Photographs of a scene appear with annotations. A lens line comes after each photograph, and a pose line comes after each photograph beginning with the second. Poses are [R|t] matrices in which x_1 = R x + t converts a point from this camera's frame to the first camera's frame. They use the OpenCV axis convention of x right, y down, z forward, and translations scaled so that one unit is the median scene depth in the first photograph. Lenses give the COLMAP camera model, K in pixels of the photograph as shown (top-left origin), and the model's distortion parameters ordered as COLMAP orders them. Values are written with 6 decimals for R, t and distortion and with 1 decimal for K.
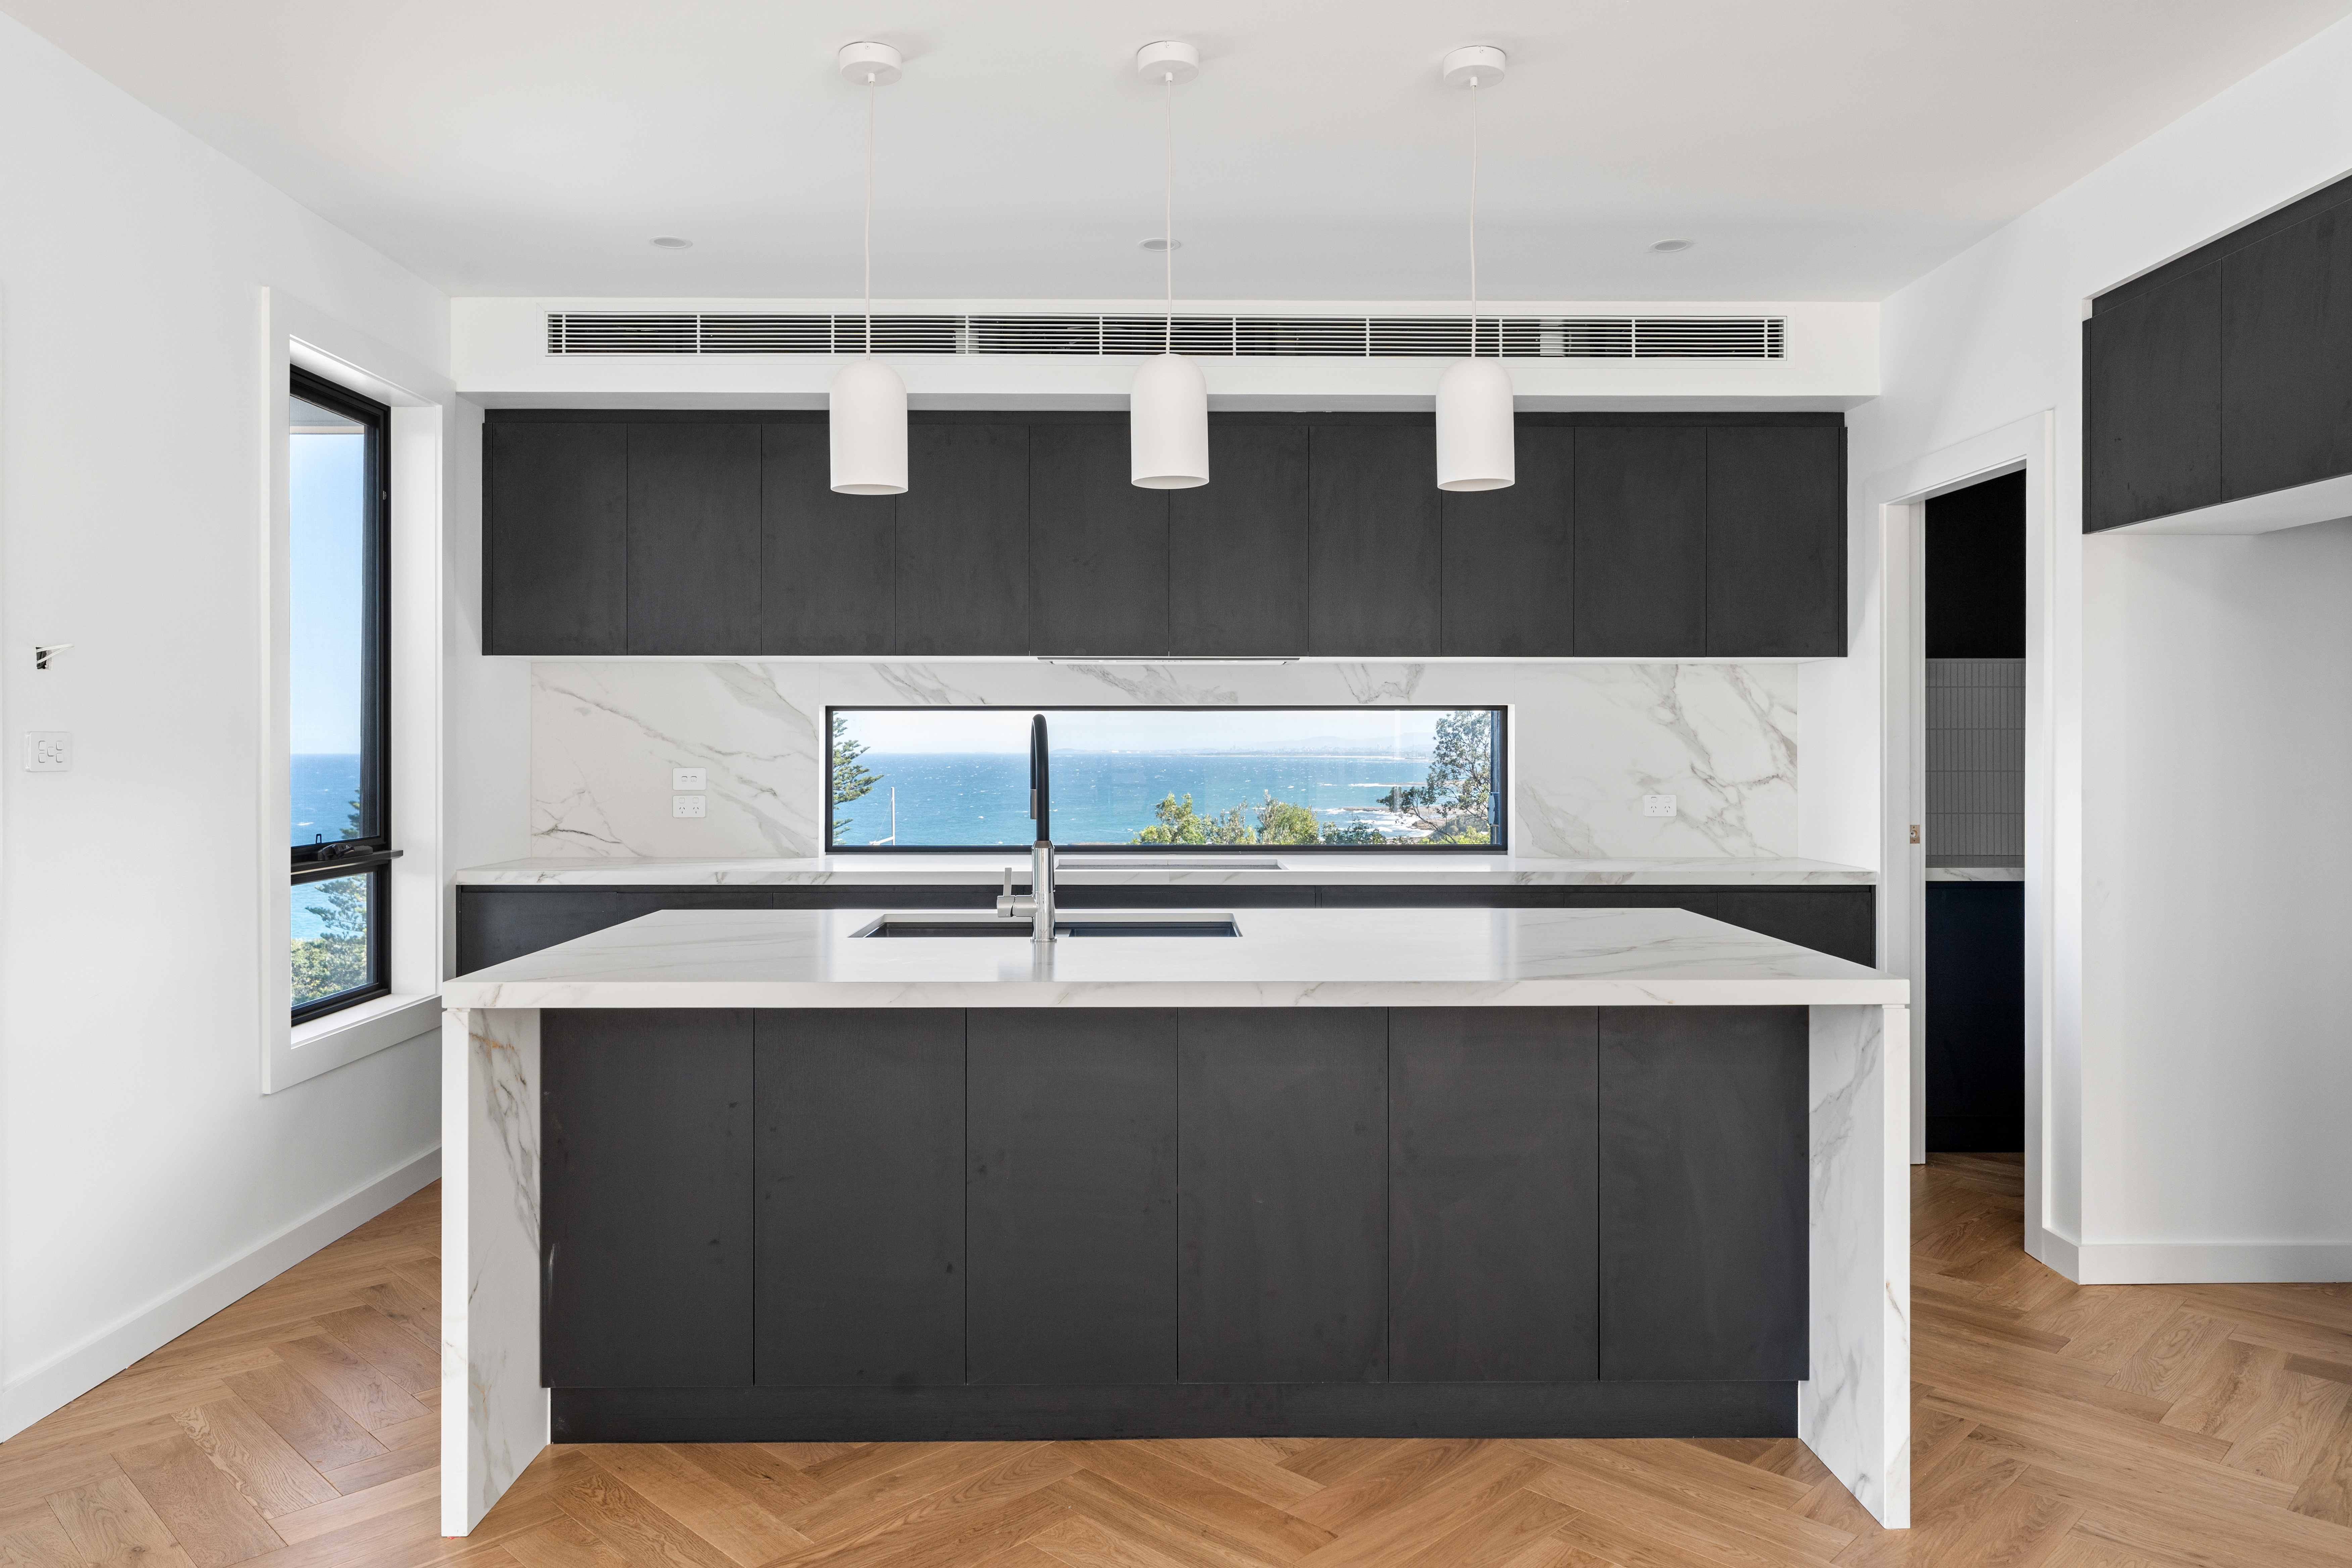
lens RADIAL K [[1593.8, 0, 1181.9], [0, 1593.8, 726.0], [0, 0, 1]] dist [0.026758, 0.000693]
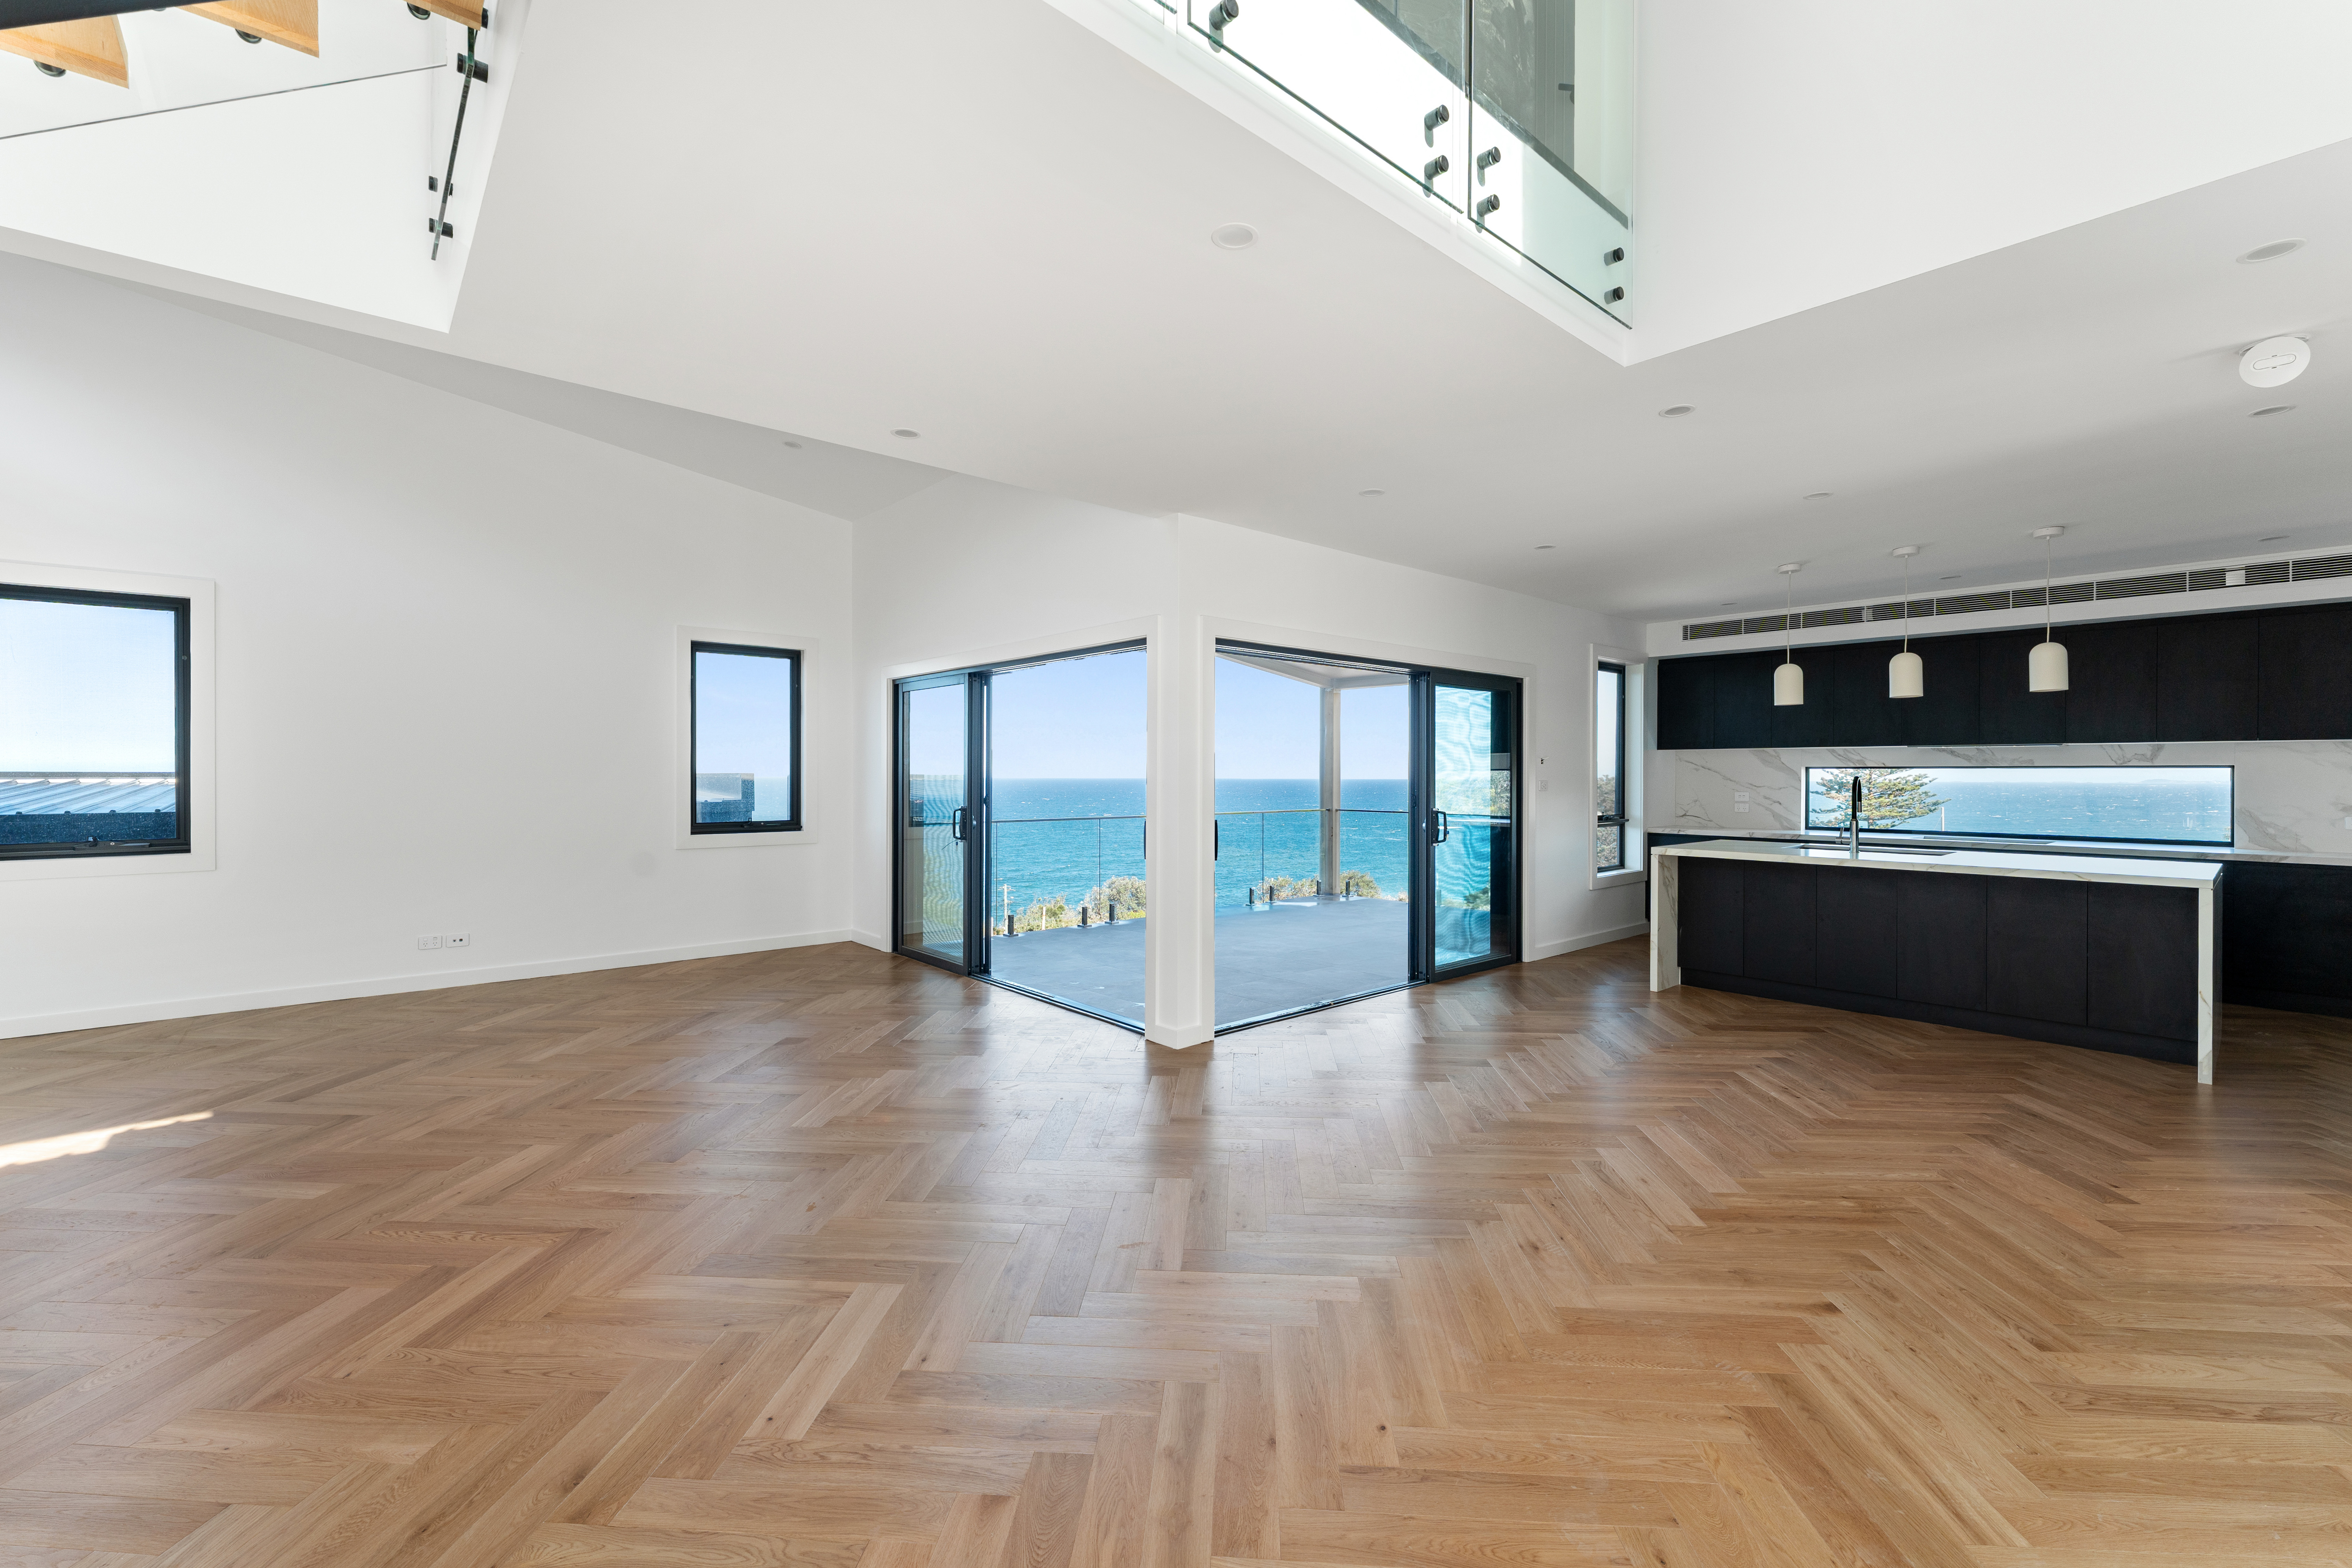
lens RADIAL K [[950.2, 0, 1176.0], [0, 950.2, 784.0], [0, 0, 1]] dist [-0.001996, -0.000091]
pose [[0.643519, 0.009816, -0.765367, 0.293055], [0.006201, 0.999818, 0.018037, -0.021360], [0.765405, -0.016353, 0.643341, -0.713832]]
